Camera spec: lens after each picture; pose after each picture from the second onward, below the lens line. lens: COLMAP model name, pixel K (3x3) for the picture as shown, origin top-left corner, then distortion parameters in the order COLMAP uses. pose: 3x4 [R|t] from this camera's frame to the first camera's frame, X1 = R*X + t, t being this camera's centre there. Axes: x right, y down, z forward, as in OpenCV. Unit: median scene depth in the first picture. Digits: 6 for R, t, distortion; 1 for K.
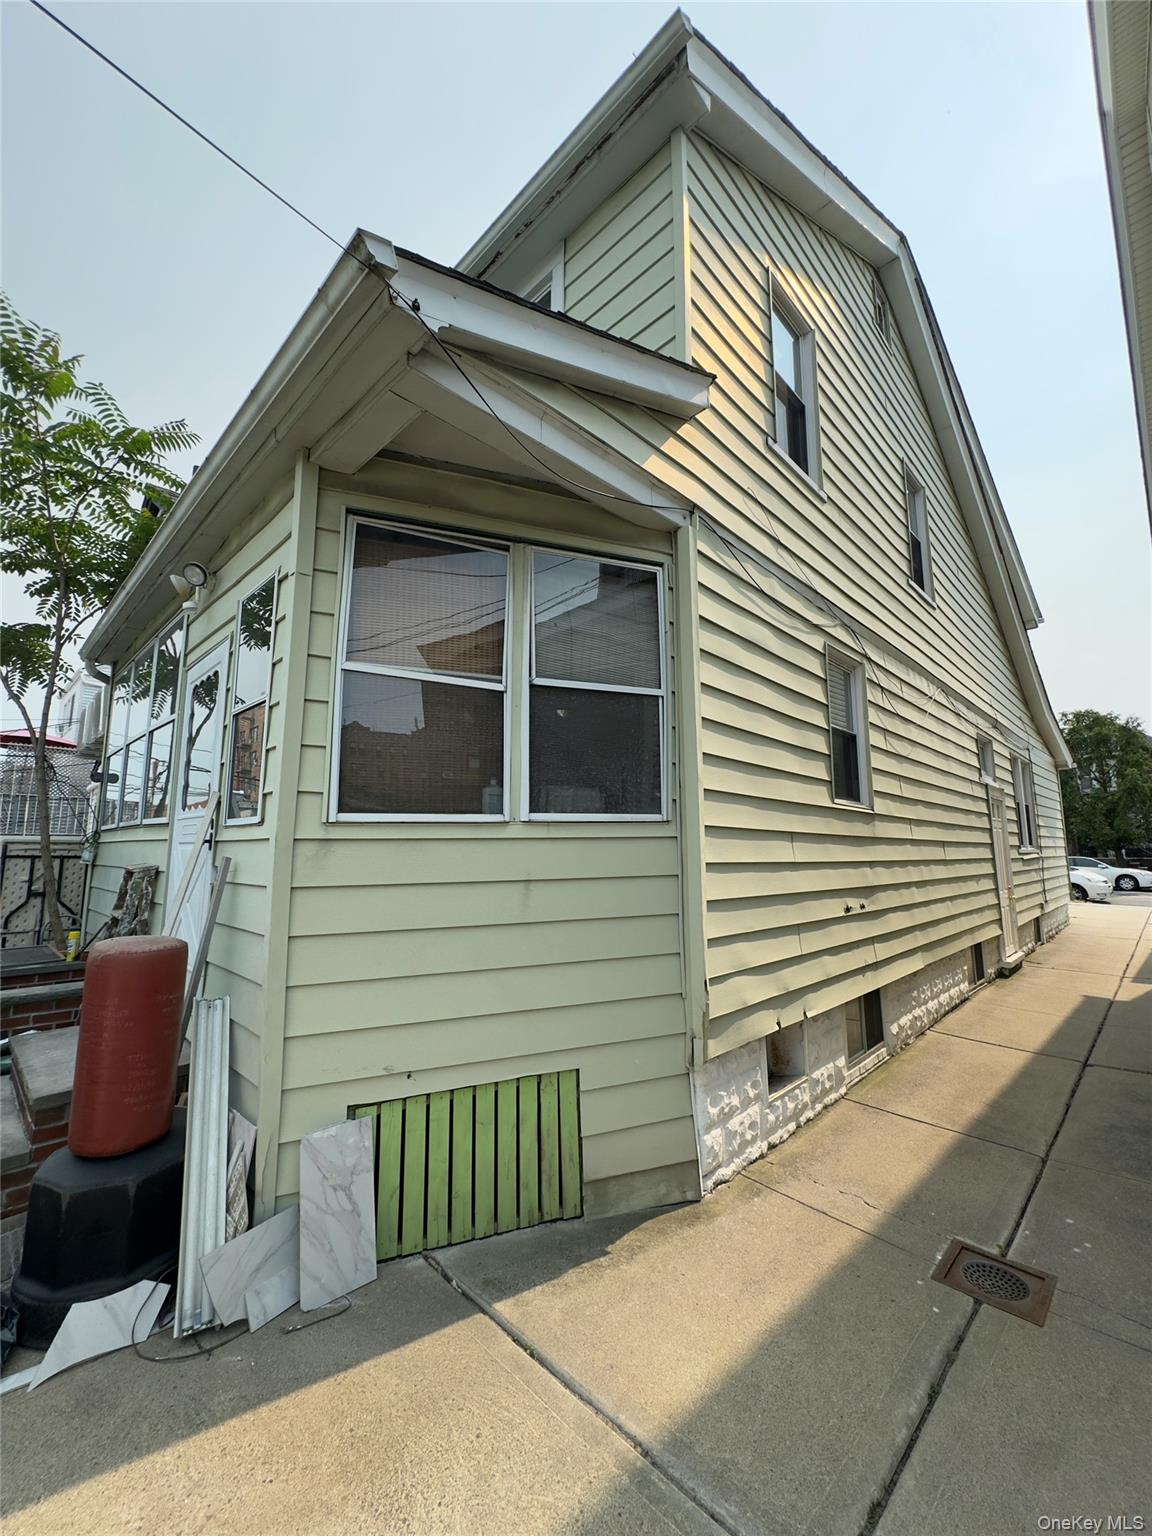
lens RADIAL K [[610.7, 0, 571.0], [0, 610.7, 777.3], [0, 0, 1]] dist [-0.002813, 0.000259]
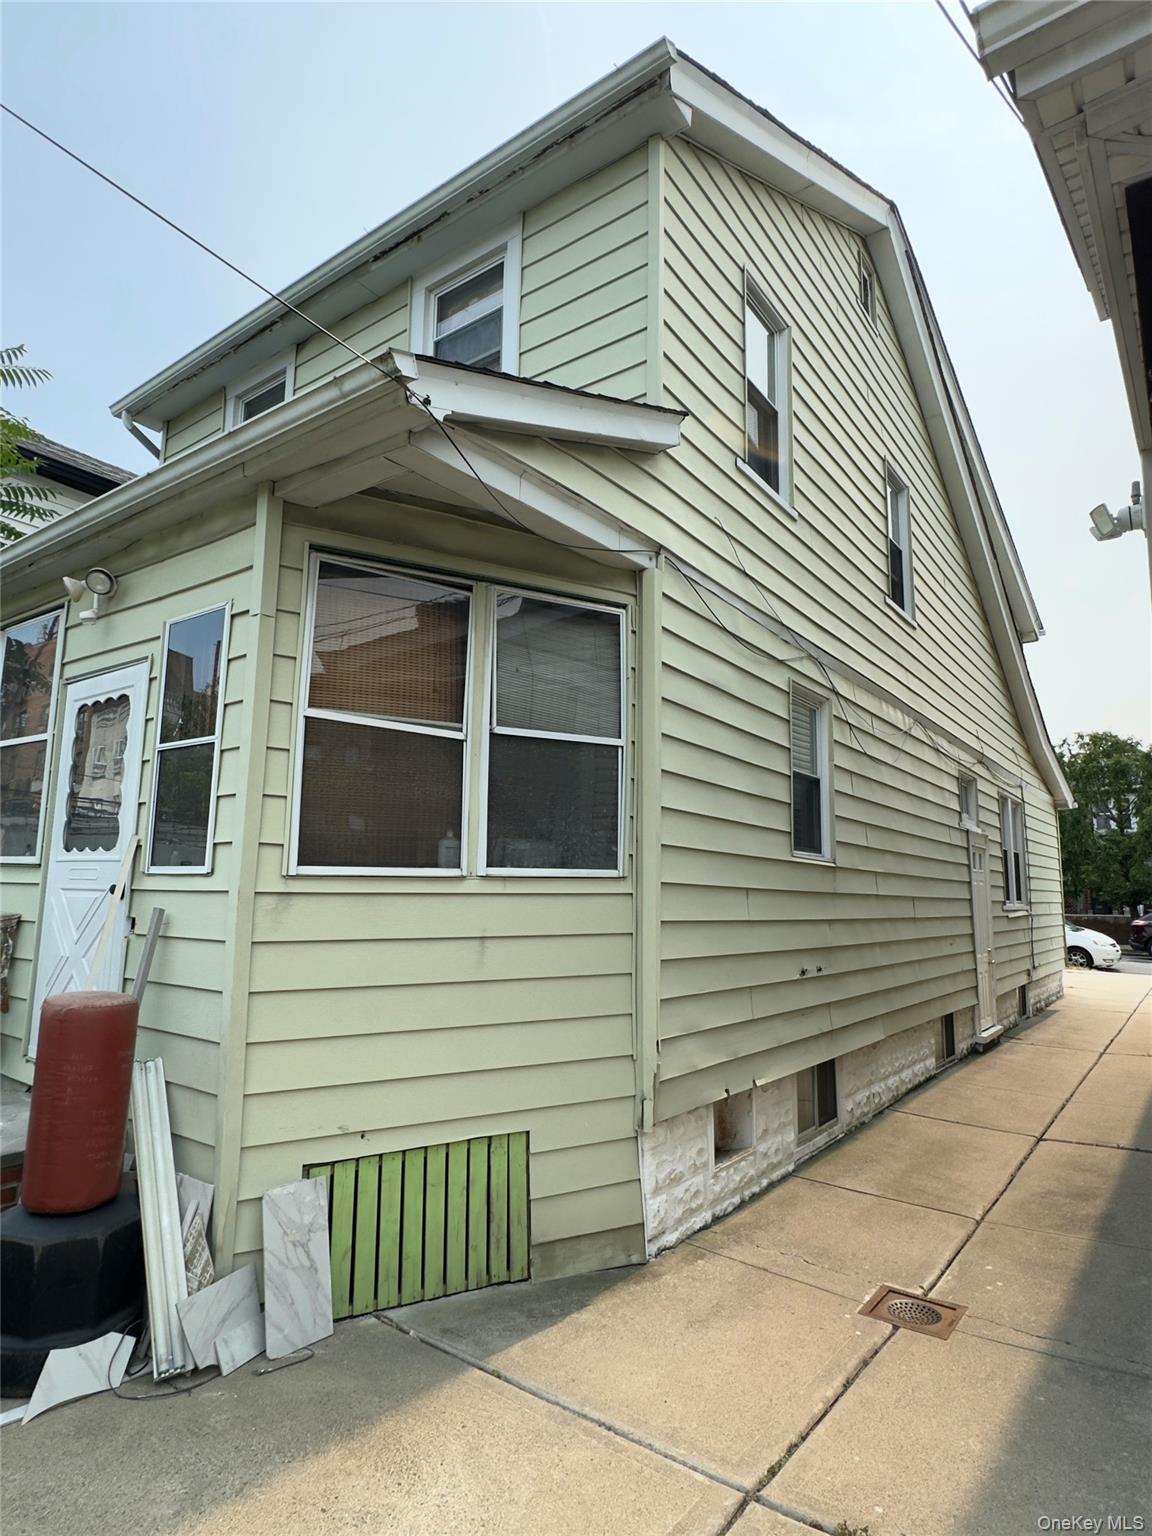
lens RADIAL K [[868.6, 0, 569.0], [0, 868.6, 787.1], [0, 0, 1]] dist [-0.006544, 0.005213]
pose [[0.989591, 0.035452, 0.139473, -0.110284], [-0.035129, 0.999371, -0.004780, -0.054429], [-0.139555, -0.000170, 0.990214, -0.308073]]
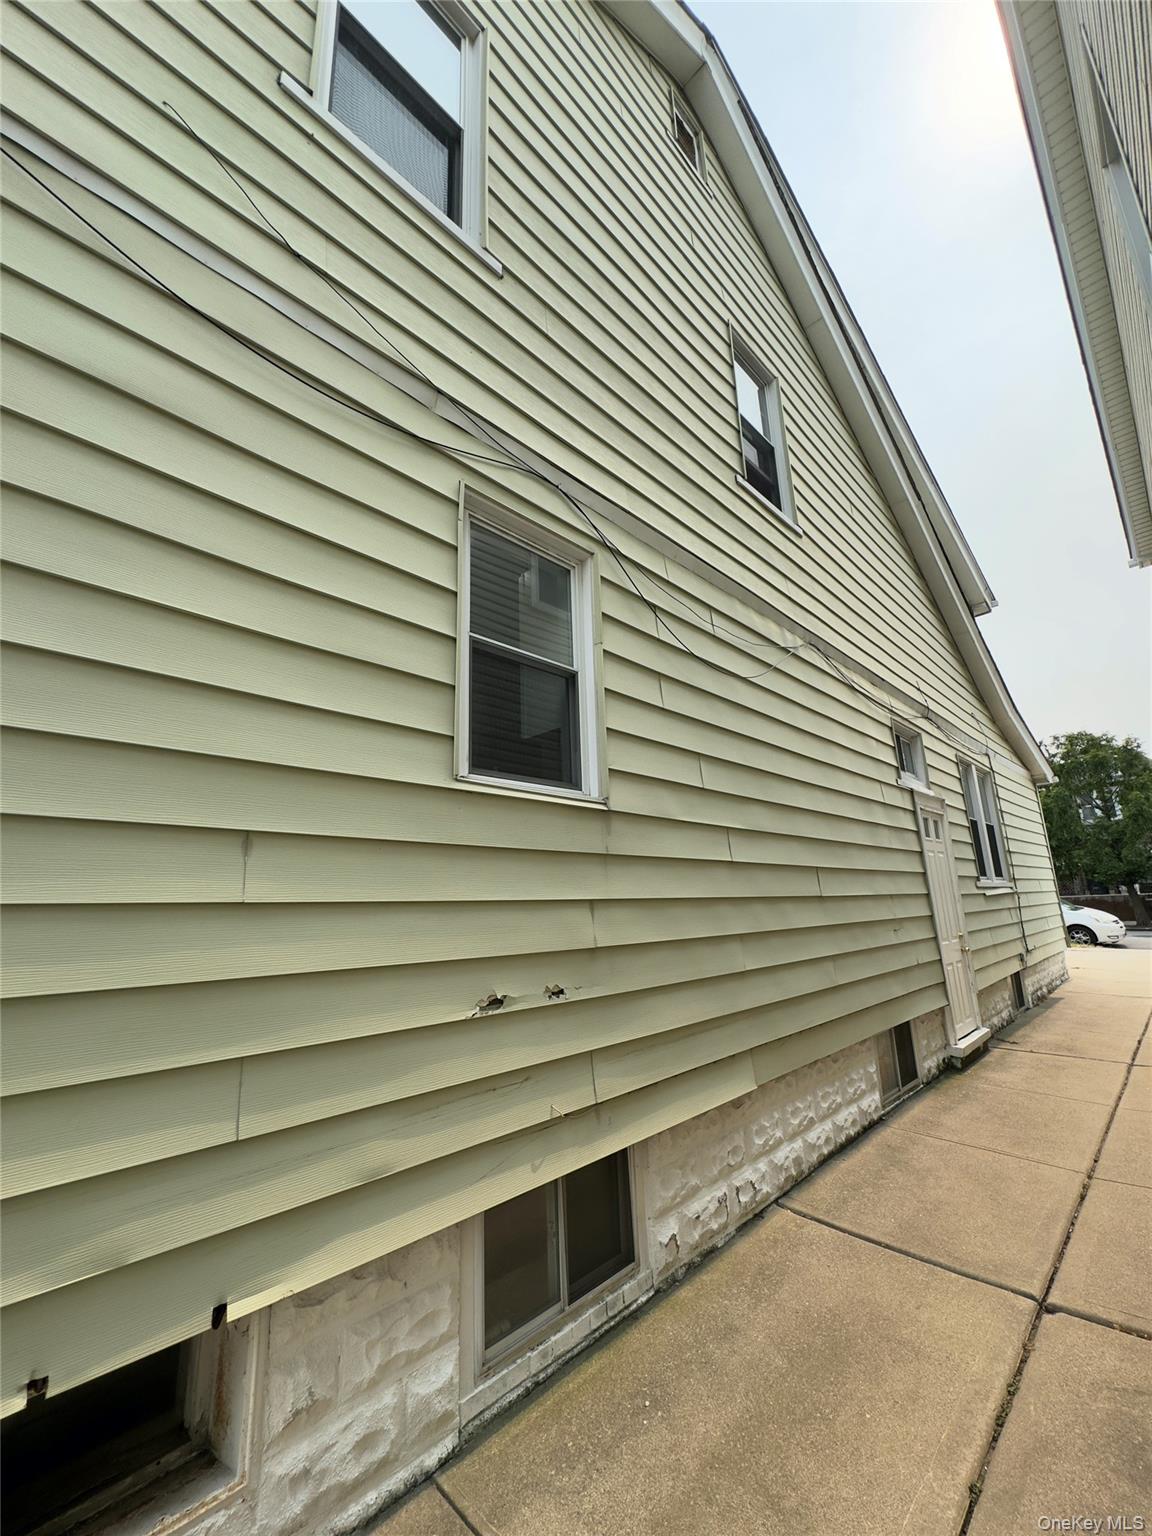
lens RADIAL K [[610.7, 0, 571.5], [0, 610.7, 769.0], [0, 0, 1]] dist [-0.002813, 0.000259]
pose [[0.999648, -0.025765, -0.006386, 0.660252], [0.025054, 0.995287, -0.093685, 0.102160], [0.008770, 0.093492, 0.995581, 0.642989]]
